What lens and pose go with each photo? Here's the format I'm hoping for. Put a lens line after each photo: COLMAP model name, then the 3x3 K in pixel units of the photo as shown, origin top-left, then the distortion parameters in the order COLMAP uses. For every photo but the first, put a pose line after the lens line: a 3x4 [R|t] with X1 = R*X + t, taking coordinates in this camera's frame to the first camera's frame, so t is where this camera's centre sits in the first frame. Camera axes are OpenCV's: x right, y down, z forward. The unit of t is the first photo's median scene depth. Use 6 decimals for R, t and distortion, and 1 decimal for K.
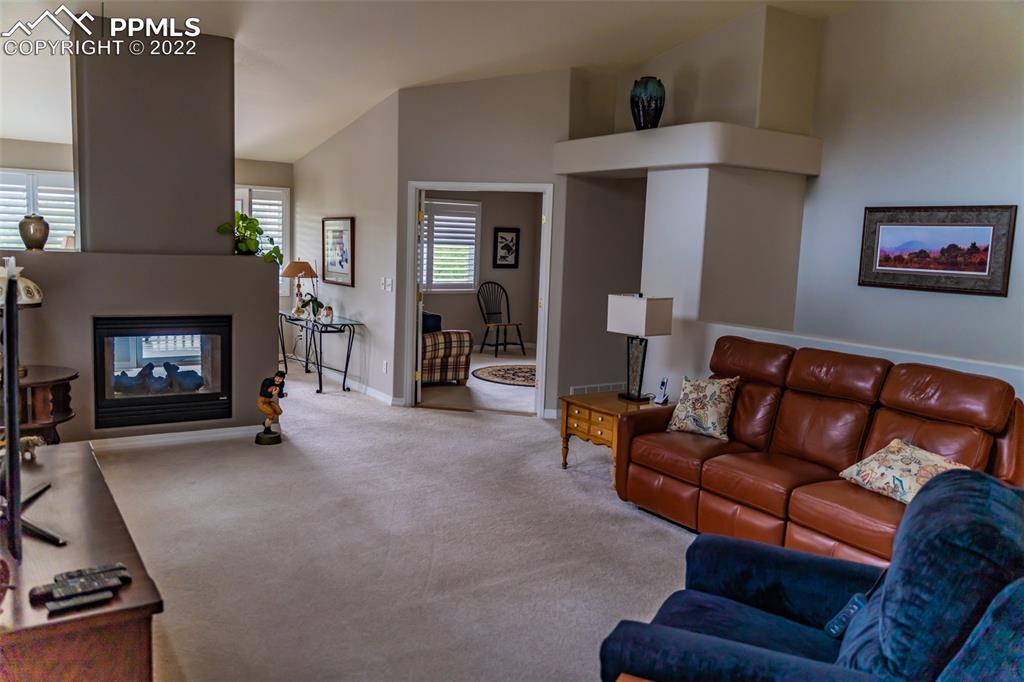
lens RADIAL K [[807.3, 0, 512.0], [0, 807.3, 341.0], [0, 0, 1]] dist [-0.010273, 0.010748]
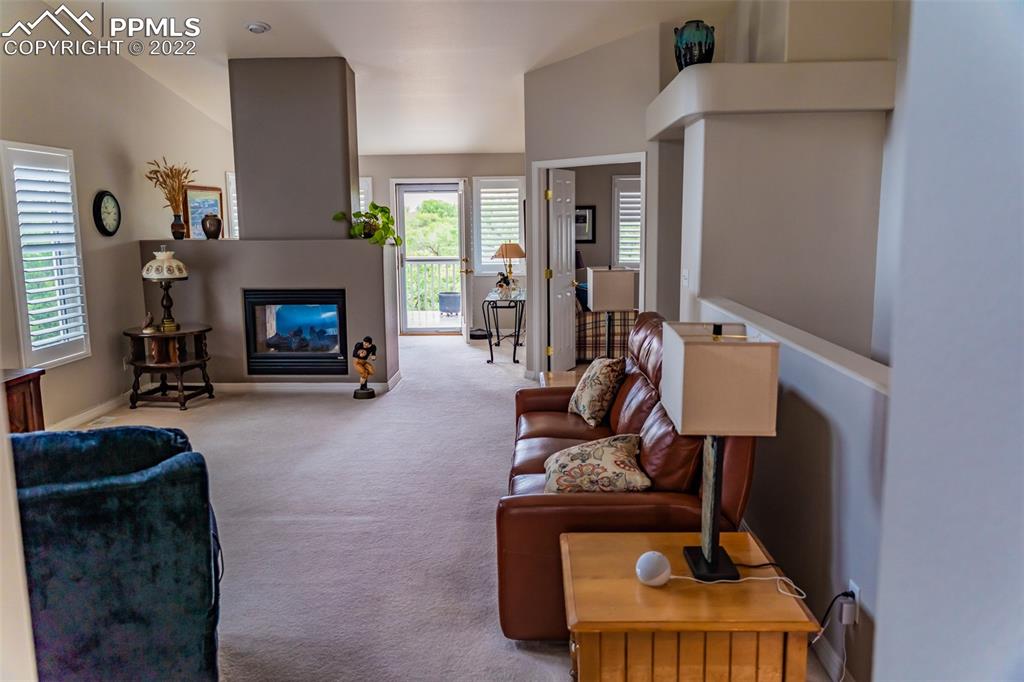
lens RADIAL K [[807.3, 0, 512.0], [0, 807.3, 341.0], [0, 0, 1]] dist [-0.010273, 0.010748]
pose [[0.814515, 0.040341, -0.578739, 0.396578], [-0.030098, 0.999174, 0.027288, 0.003546], [0.579362, -0.004808, 0.815056, 0.119814]]
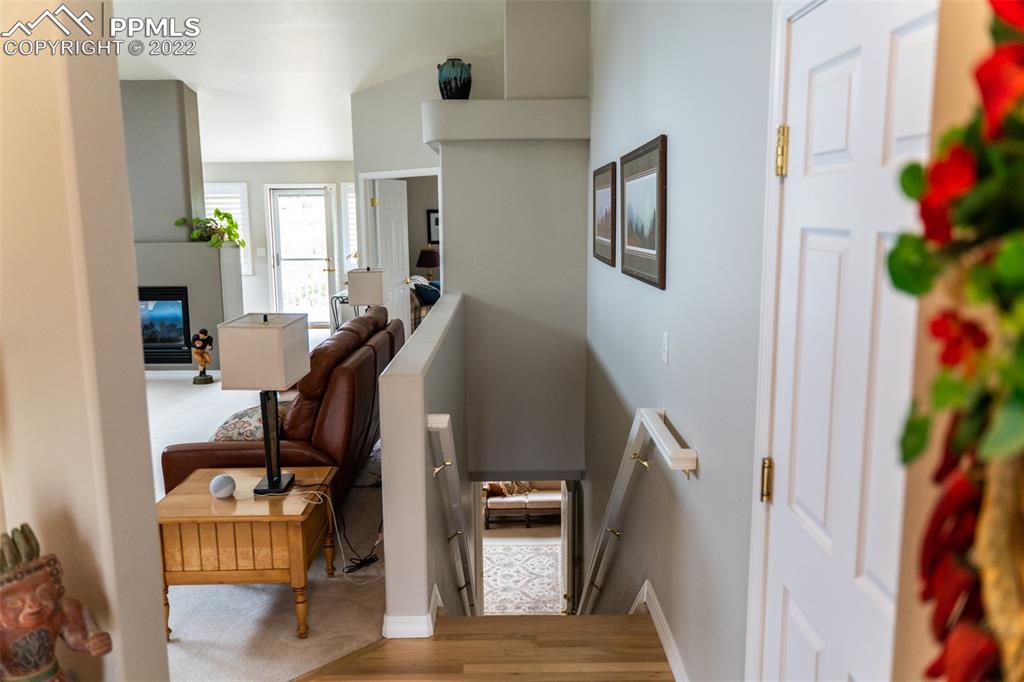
lens RADIAL K [[807.3, 0, 512.0], [0, 807.3, 341.0], [0, 0, 1]] dist [-0.010273, 0.010748]
pose [[0.838388, 0.040105, -0.543597, 0.604042], [-0.027174, 0.999125, 0.031802, 0.000586], [0.544397, -0.011891, 0.838744, 0.120722]]
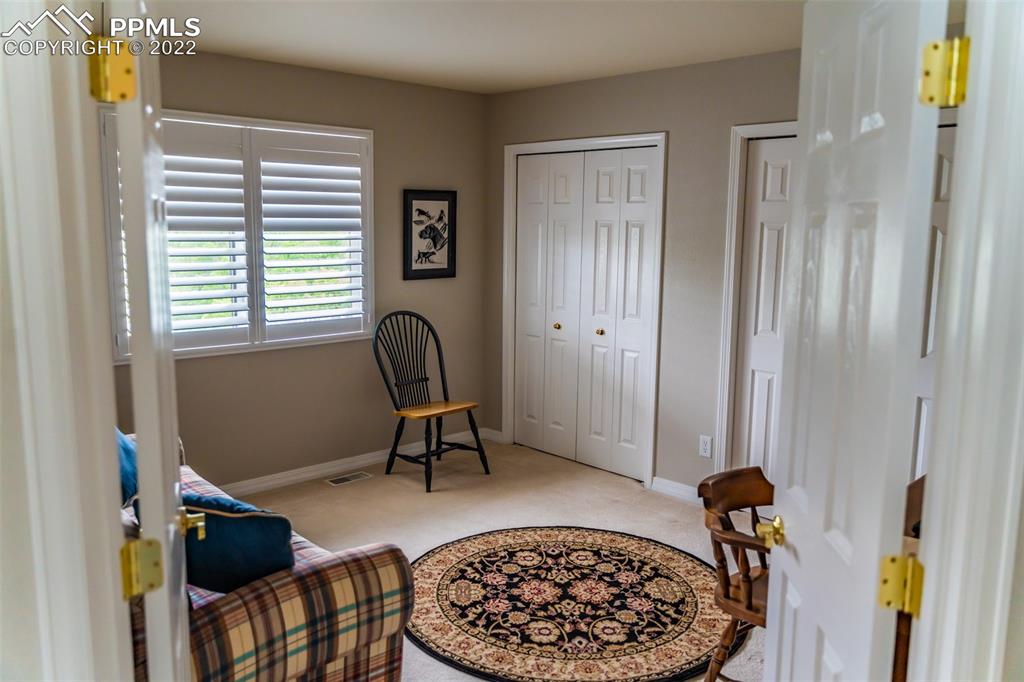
lens RADIAL K [[807.3, 0, 512.0], [0, 807.3, 341.0], [0, 0, 1]] dist [-0.010273, 0.010748]
pose [[0.983637, -0.053575, 0.172014, -0.058804], [0.048742, 0.998292, 0.032204, -0.091803], [-0.173446, -0.023293, 0.984568, 0.735682]]
